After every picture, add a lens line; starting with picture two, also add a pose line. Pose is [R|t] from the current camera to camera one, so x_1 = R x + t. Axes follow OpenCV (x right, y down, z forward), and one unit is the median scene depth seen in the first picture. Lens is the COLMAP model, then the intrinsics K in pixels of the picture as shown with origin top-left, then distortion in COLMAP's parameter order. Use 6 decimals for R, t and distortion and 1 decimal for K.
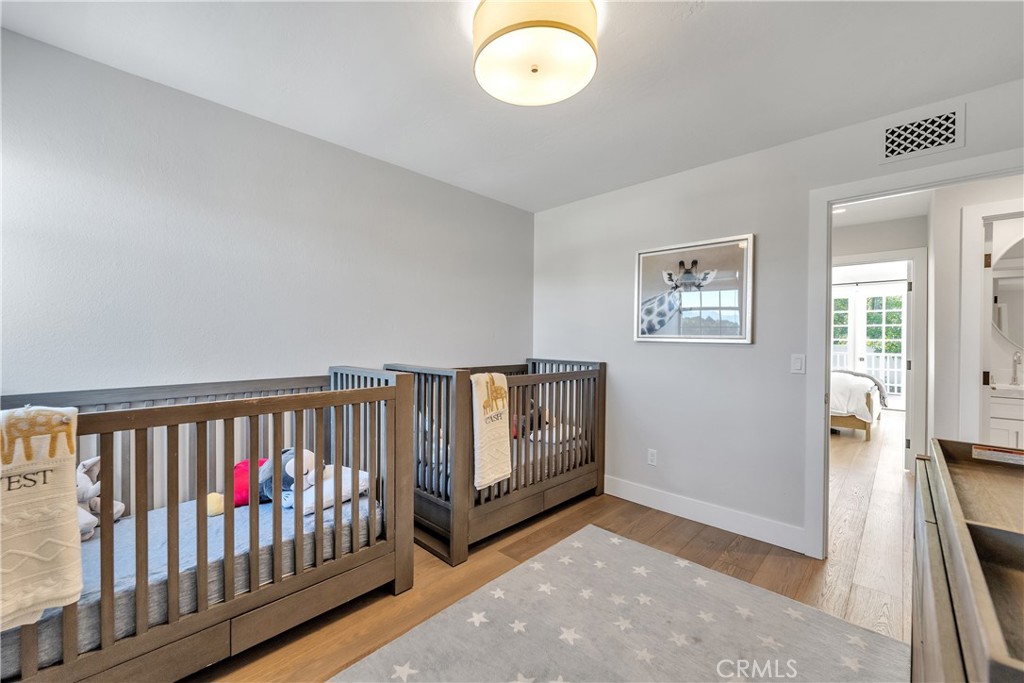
lens RADIAL K [[404.6, 0, 506.7], [0, 404.6, 342.0], [0, 0, 1]] dist [0.003592, 0.000137]
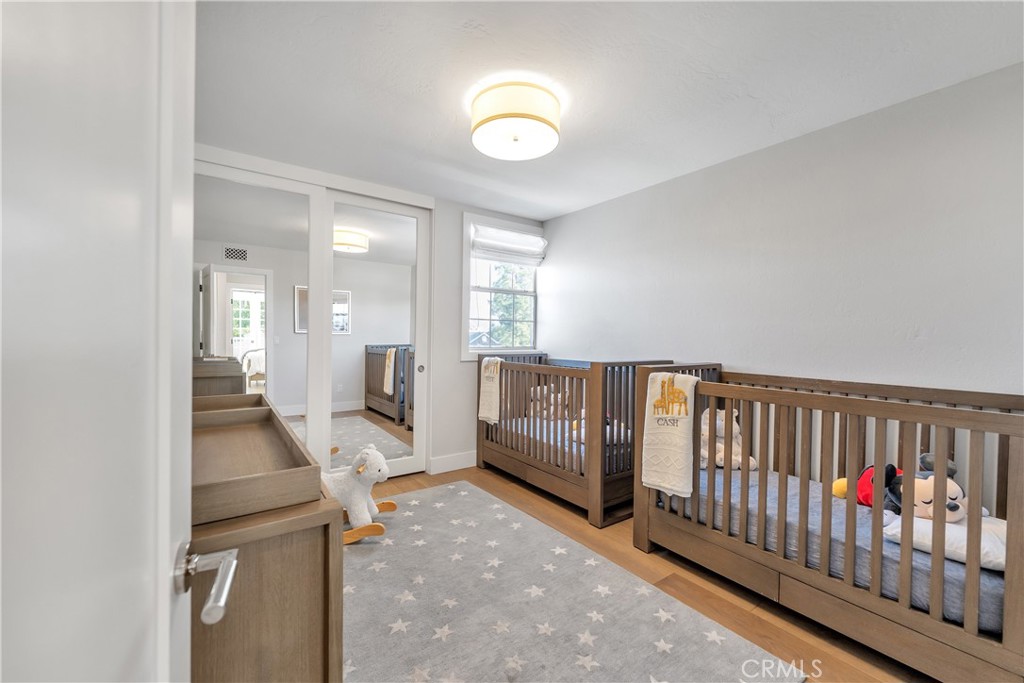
lens RADIAL K [[404.6, 0, 506.7], [0, 404.6, 342.0], [0, 0, 1]] dist [0.003592, 0.000137]
pose [[-0.170834, 0.011323, -0.985235, 0.942469], [-0.007834, 0.999887, 0.012850, -0.001862], [0.985269, 0.009914, -0.170726, 0.804179]]
